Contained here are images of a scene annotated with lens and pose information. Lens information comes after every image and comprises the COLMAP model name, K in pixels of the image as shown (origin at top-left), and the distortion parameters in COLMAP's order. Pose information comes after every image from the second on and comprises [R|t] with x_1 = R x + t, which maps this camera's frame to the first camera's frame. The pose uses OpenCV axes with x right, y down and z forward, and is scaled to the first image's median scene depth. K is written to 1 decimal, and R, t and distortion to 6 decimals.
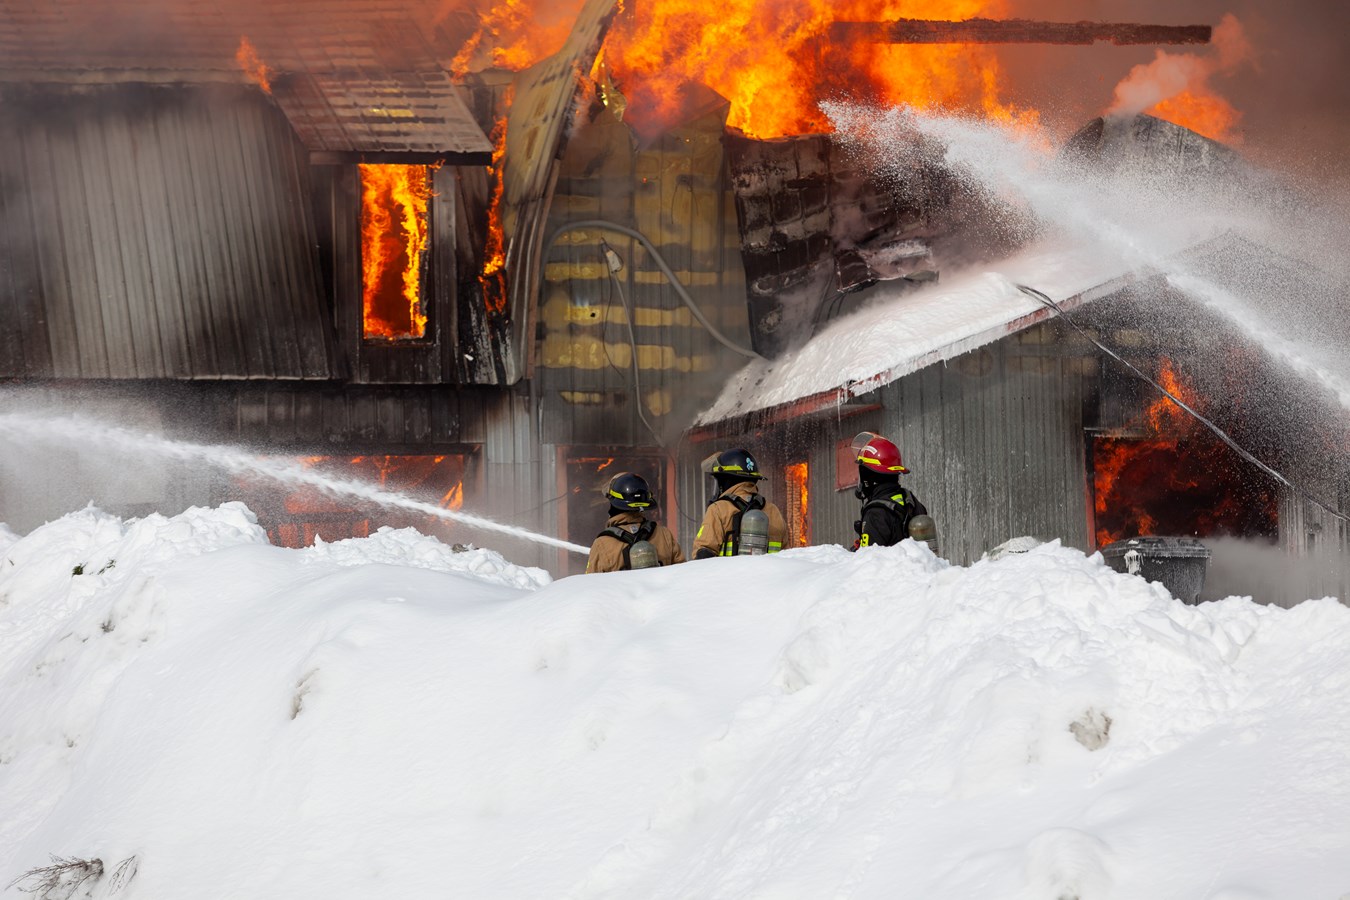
lens RADIAL K [[7154.5, 0, 675.0], [0, 7154.5, 450.0], [0, 0, 1]] dist [-0.048933, 3.784798]
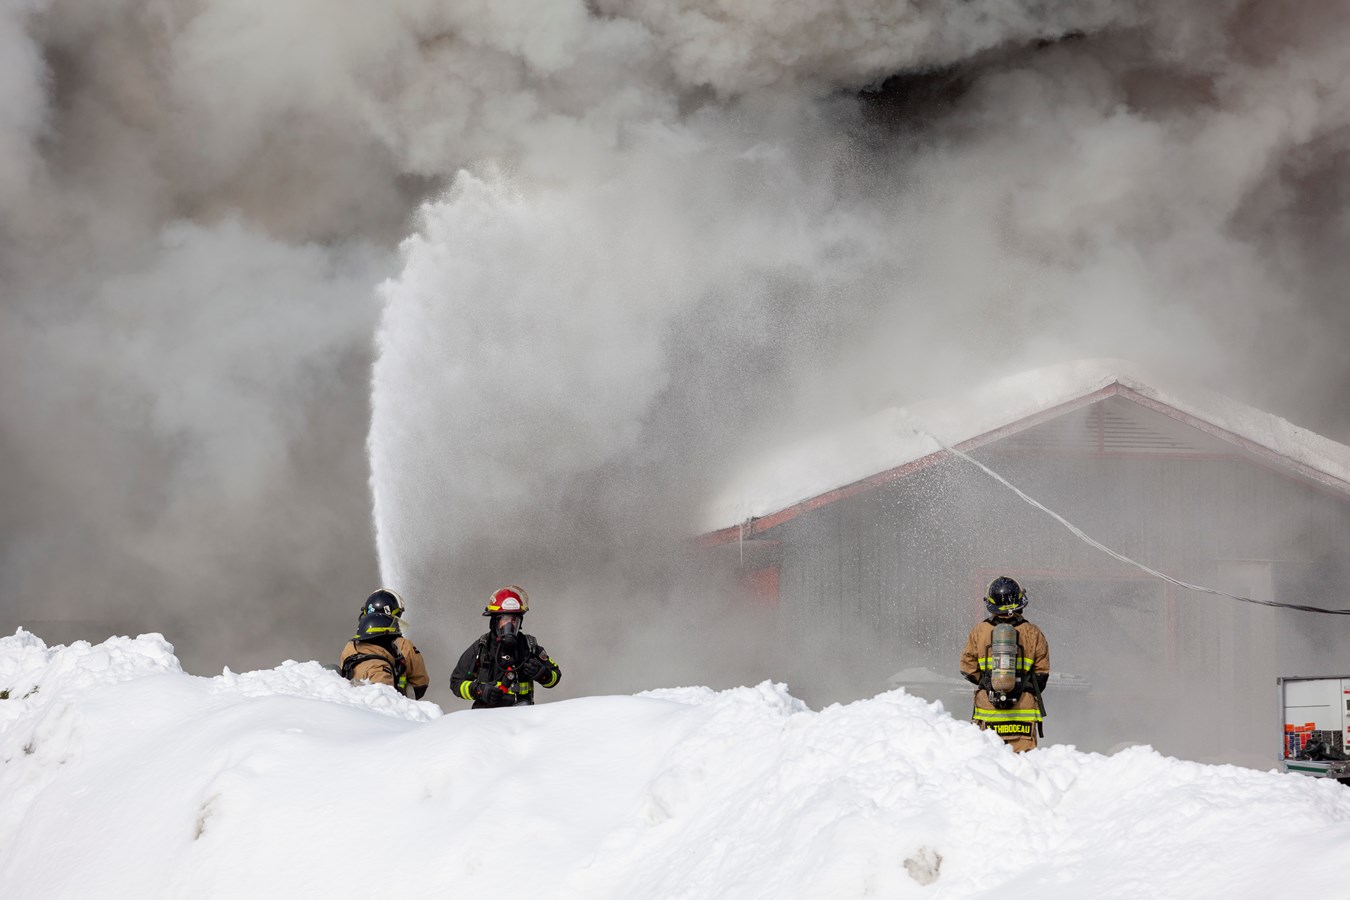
lens RADIAL K [[7154.5, 0, 675.0], [0, 7154.5, 450.0], [0, 0, 1]] dist [-0.048933, 3.784798]
pose [[0.999829, 0.018312, 0.002453, 0.015962], [-0.018279, 0.999748, -0.013060, -0.008898], [-0.002691, 0.013013, 0.999912, -0.084956]]
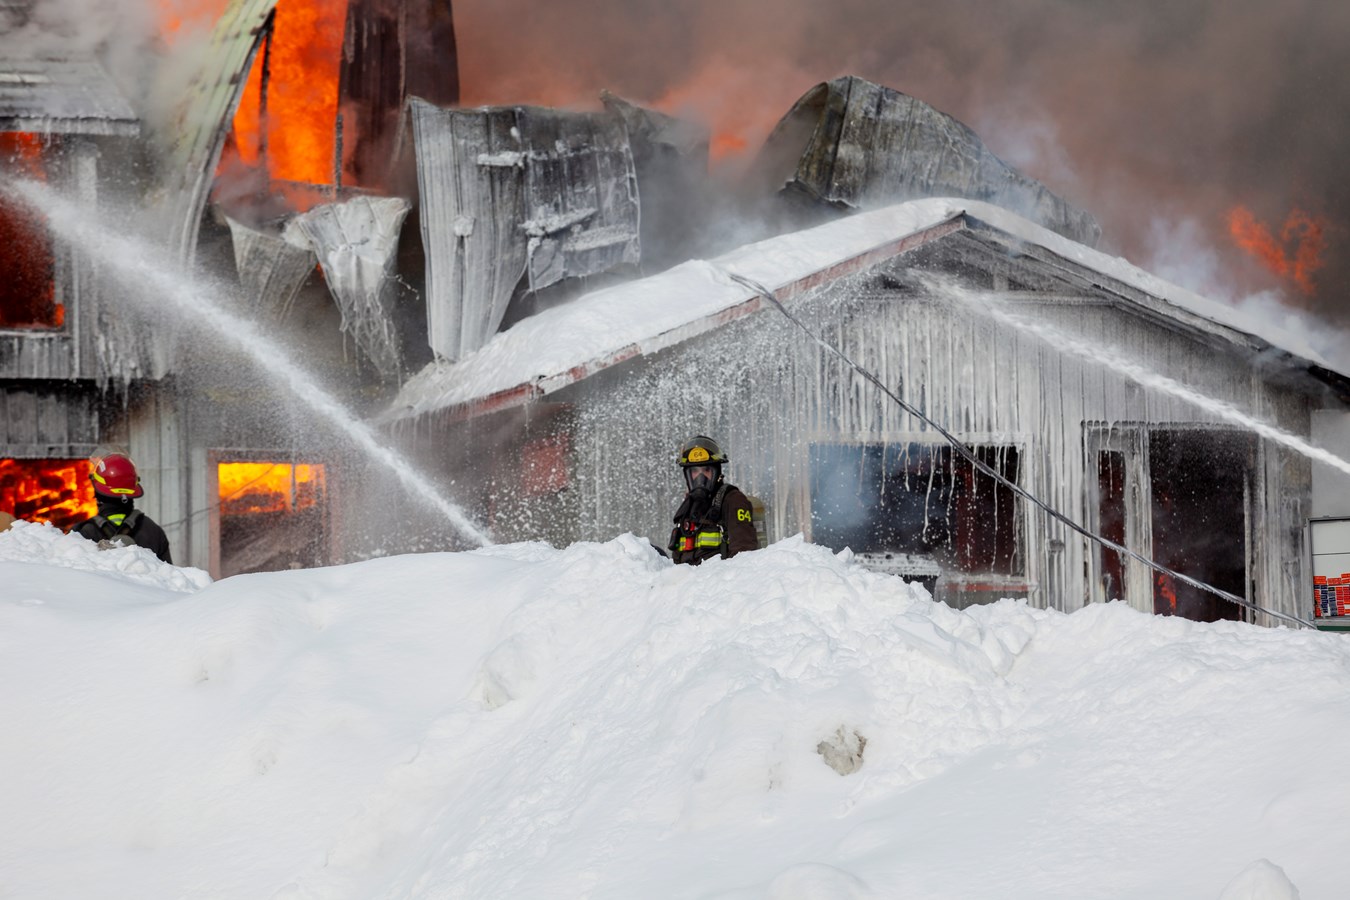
lens RADIAL K [[7603.0, 0, 675.0], [0, 7603.0, 450.0], [0, 0, 1]] dist [0.236656, -12.763638]
pose [[0.998860, 0.006711, 0.047263, -0.005389], [-0.006423, 0.999960, -0.006231, 0.008305], [-0.047303, 0.005920, 0.998863, 0.081094]]
